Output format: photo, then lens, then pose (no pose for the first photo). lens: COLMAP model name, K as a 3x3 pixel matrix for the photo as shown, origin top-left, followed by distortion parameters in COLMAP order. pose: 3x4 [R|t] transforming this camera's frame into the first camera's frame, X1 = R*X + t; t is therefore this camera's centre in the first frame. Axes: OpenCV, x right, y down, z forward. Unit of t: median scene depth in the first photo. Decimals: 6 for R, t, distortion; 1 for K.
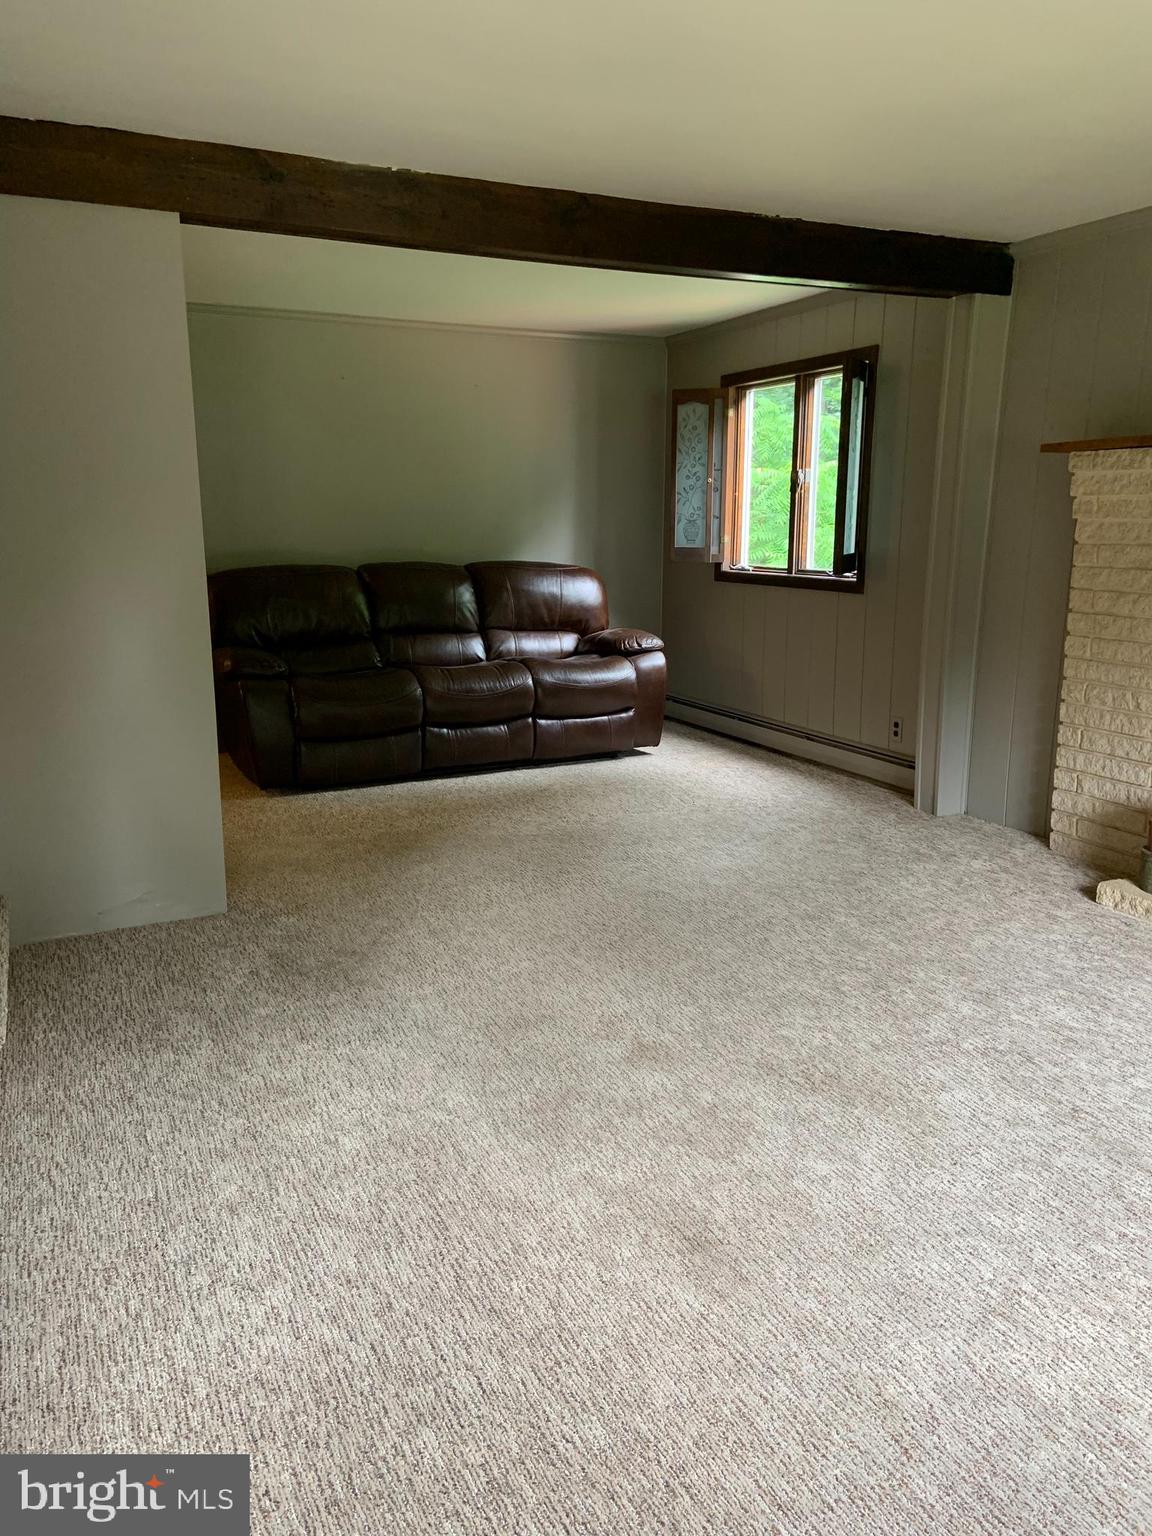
lens RADIAL K [[1146.8, 0, 576.0], [0, 1146.8, 768.0], [0, 0, 1]] dist [0.127183, -0.168077]
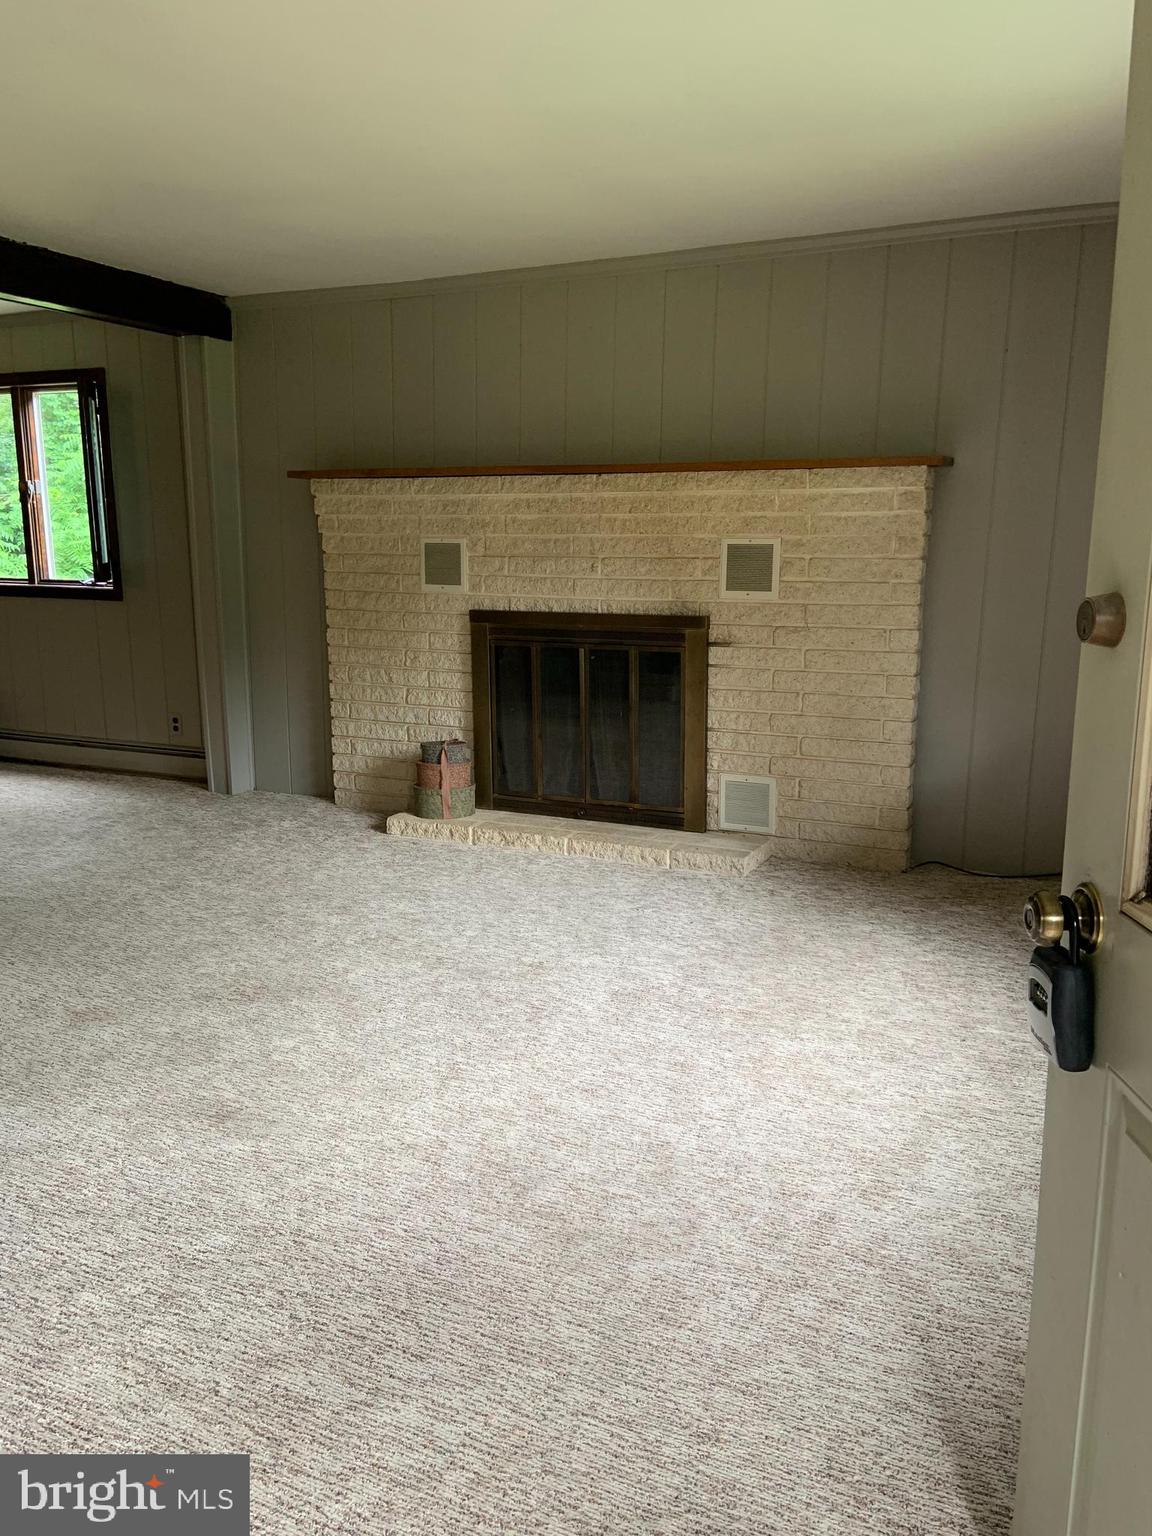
lens RADIAL K [[1146.8, 0, 576.0], [0, 1146.8, 768.0], [0, 0, 1]] dist [0.127183, -0.168077]
pose [[0.764232, -0.123736, 0.632960, -0.175334], [0.133848, 0.990484, 0.032020, 0.029803], [-0.630899, 0.060249, 0.773522, -0.101748]]
